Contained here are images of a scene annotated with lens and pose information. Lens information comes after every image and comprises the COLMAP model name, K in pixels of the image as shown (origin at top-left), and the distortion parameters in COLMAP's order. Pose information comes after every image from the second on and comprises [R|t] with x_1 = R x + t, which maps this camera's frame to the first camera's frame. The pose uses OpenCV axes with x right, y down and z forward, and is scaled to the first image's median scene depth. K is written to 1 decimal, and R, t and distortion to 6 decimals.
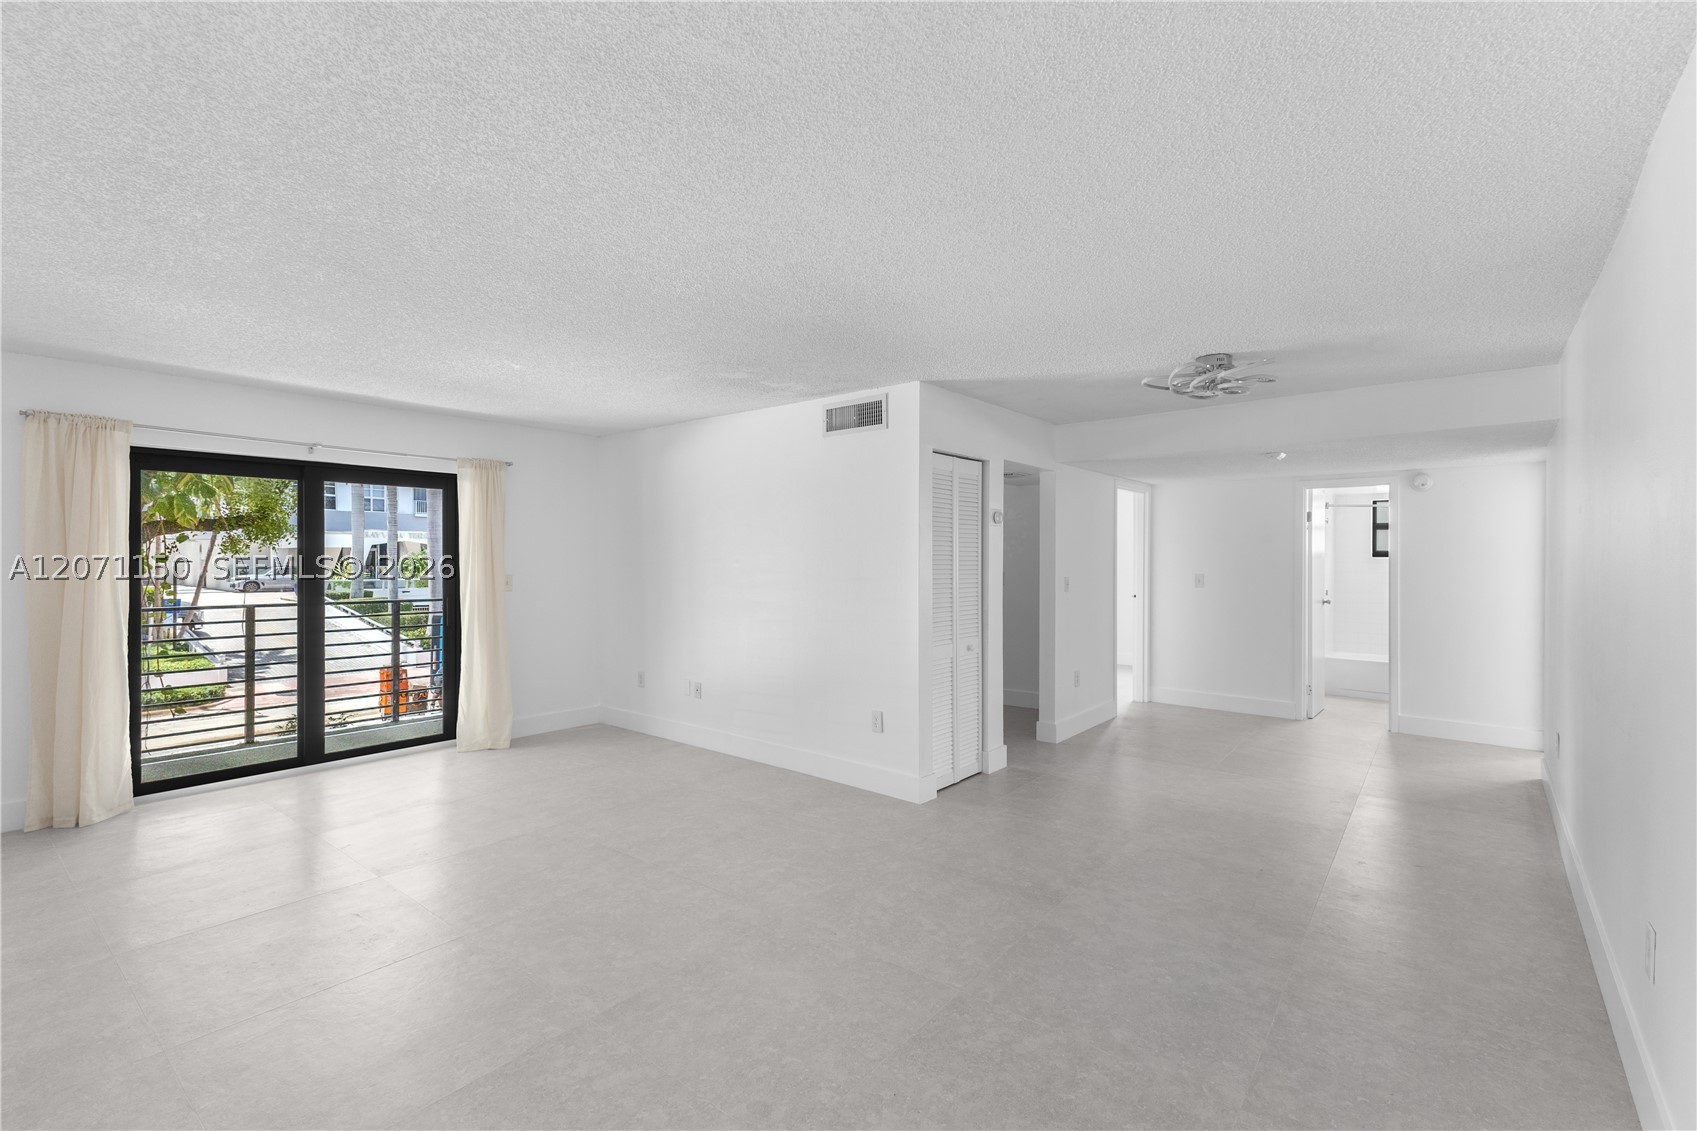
lens RADIAL K [[755.1, 0, 856.9], [0, 755.1, 570.1], [0, 0, 1]] dist [0.023194, -0.005586]
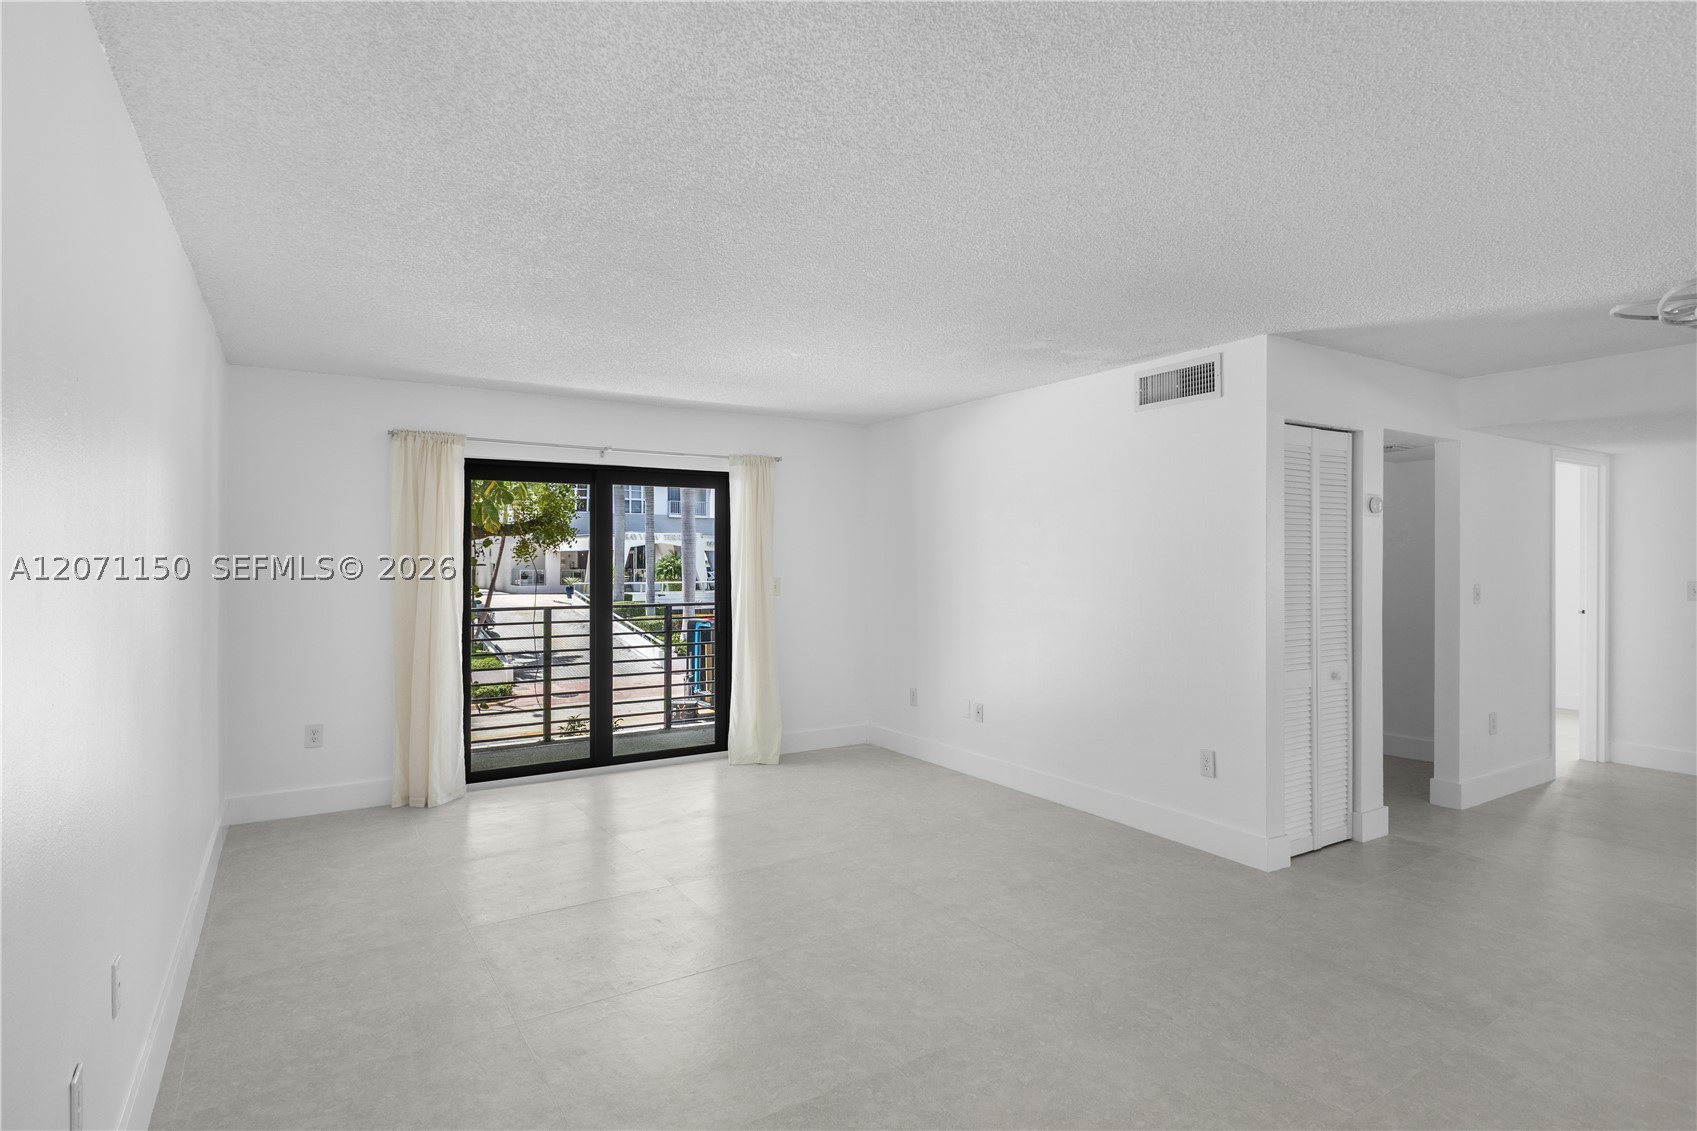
lens RADIAL K [[892.8, 0, 852.1], [0, 892.8, 566.8], [0, 0, 1]] dist [-0.000611, -0.000491]
pose [[0.948996, -0.000828, -0.315288, -0.031663], [-0.001740, 0.999968, -0.007864, 0.000438], [0.315284, 0.008011, 0.948963, -0.015613]]
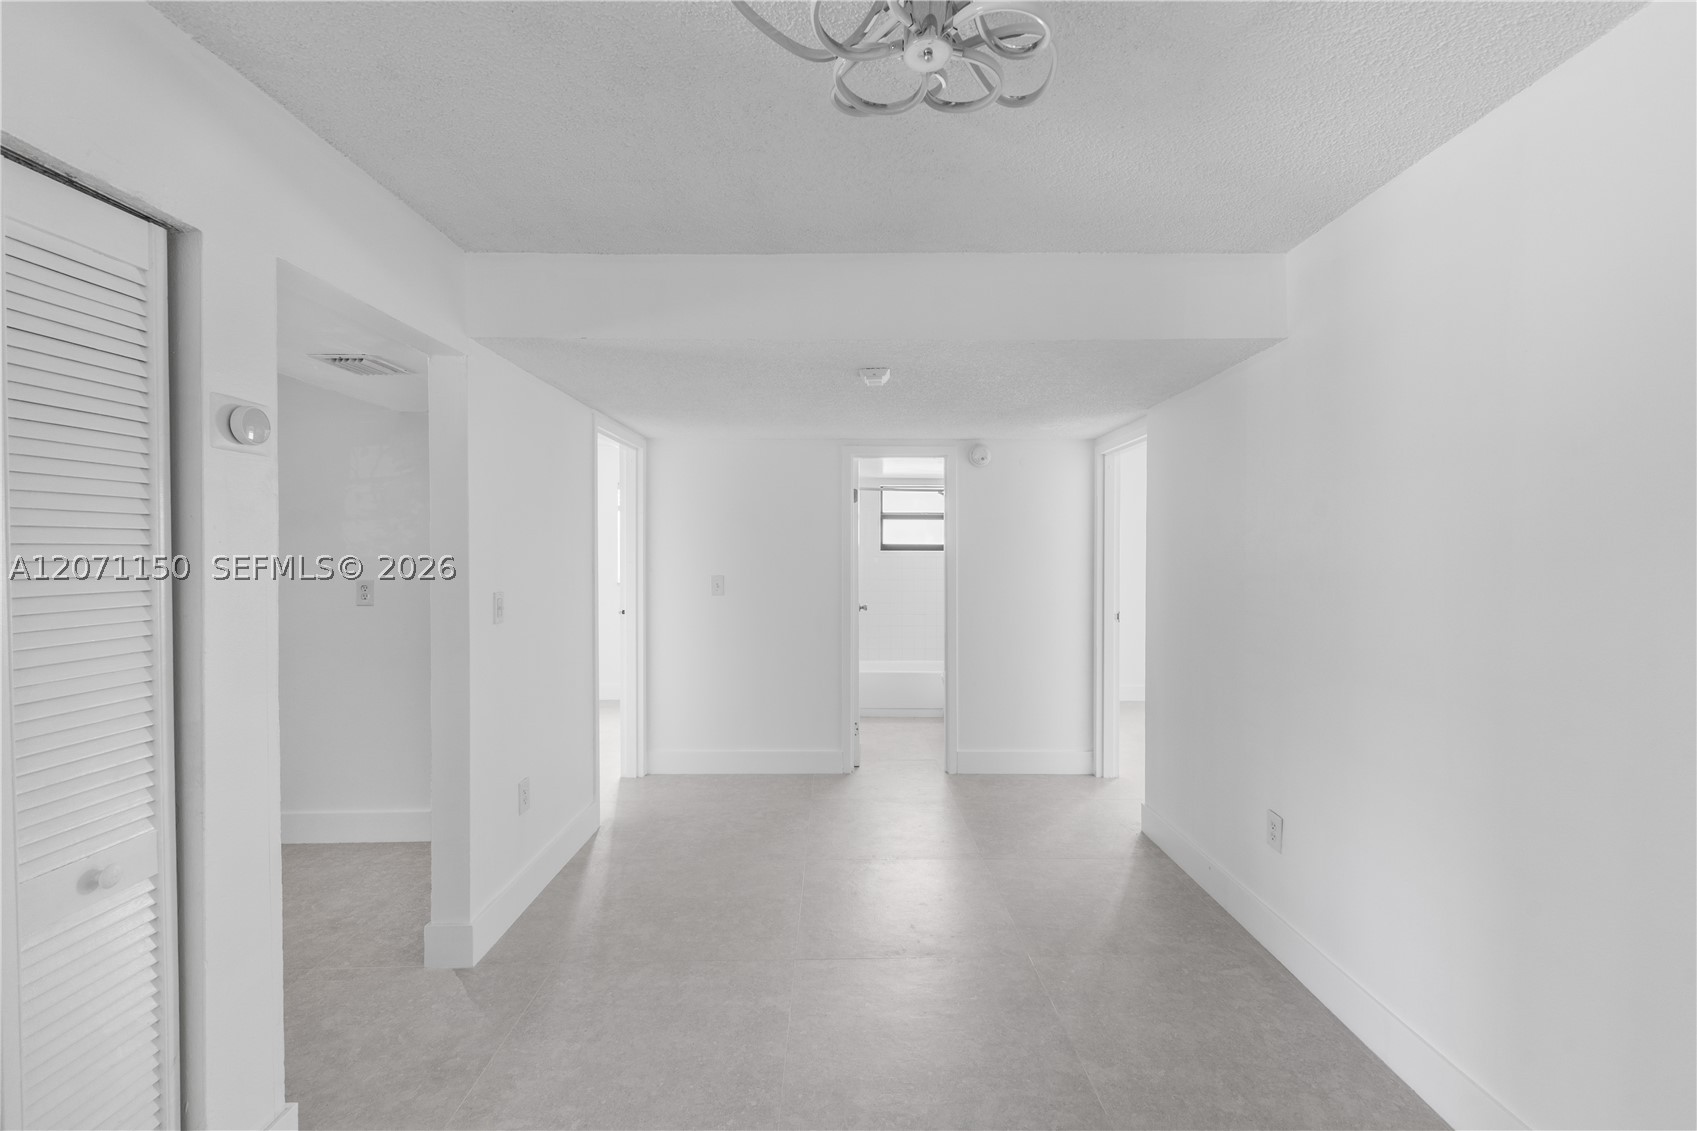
lens RADIAL K [[744.5, 0, 855.5], [0, 744.5, 551.2], [0, 0, 1]] dist [0.011485, -0.000849]
pose [[0.774465, -0.002037, 0.632613, 0.200425], [0.012952, 0.999836, -0.012638, -0.010158], [-0.632484, 0.017981, 0.774365, 0.642711]]
